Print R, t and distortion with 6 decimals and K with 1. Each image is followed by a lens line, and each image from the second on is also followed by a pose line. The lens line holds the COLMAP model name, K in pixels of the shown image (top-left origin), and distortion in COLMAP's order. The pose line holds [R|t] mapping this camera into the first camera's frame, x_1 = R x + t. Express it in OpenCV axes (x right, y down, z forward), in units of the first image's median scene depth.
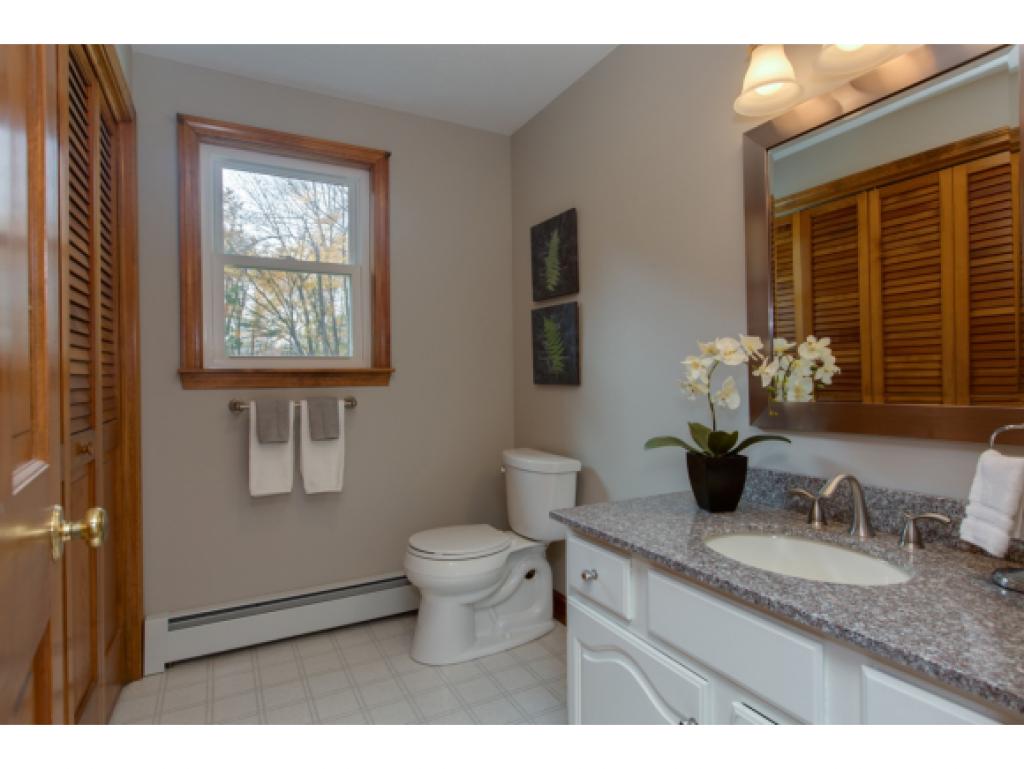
lens RADIAL K [[542.0, 0, 515.0], [0, 542.0, 383.6], [0, 0, 1]] dist [-0.000944, -0.000204]
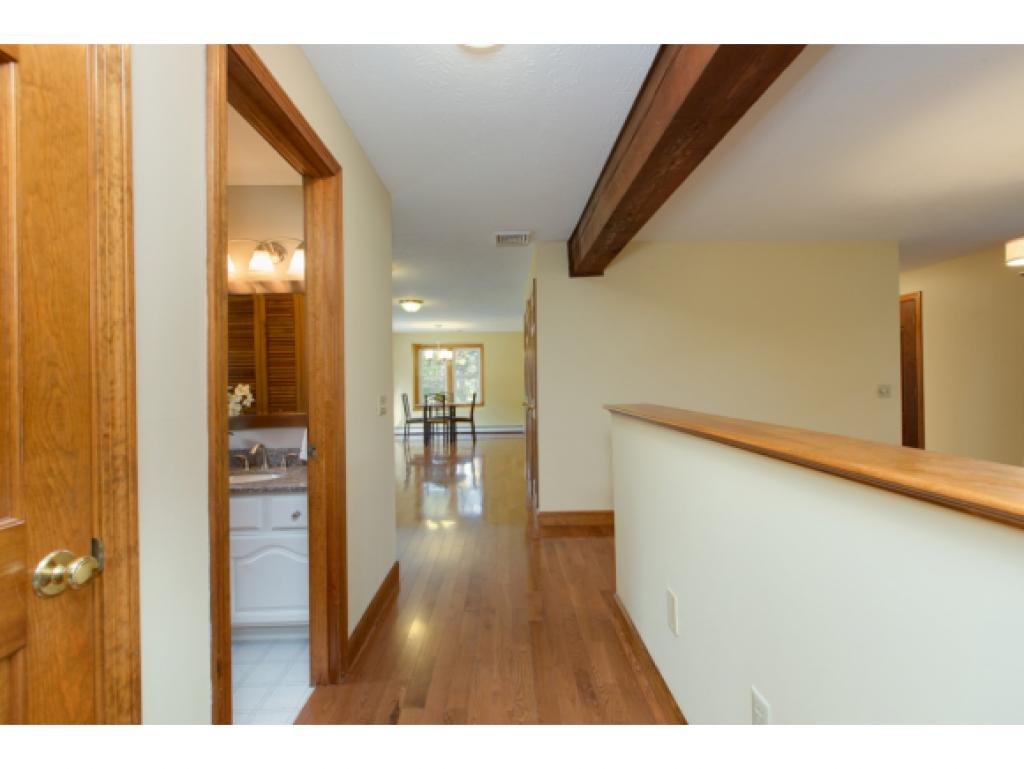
lens RADIAL K [[462.7, 0, 514.1], [0, 462.7, 380.4], [0, 0, 1]] dist [-0.002553, 0.000382]
pose [[0.451823, 0.009124, 0.892061, -0.550776], [0.020122, 0.999589, -0.020415, -0.041280], [-0.891881, 0.027174, 0.451453, -0.729271]]
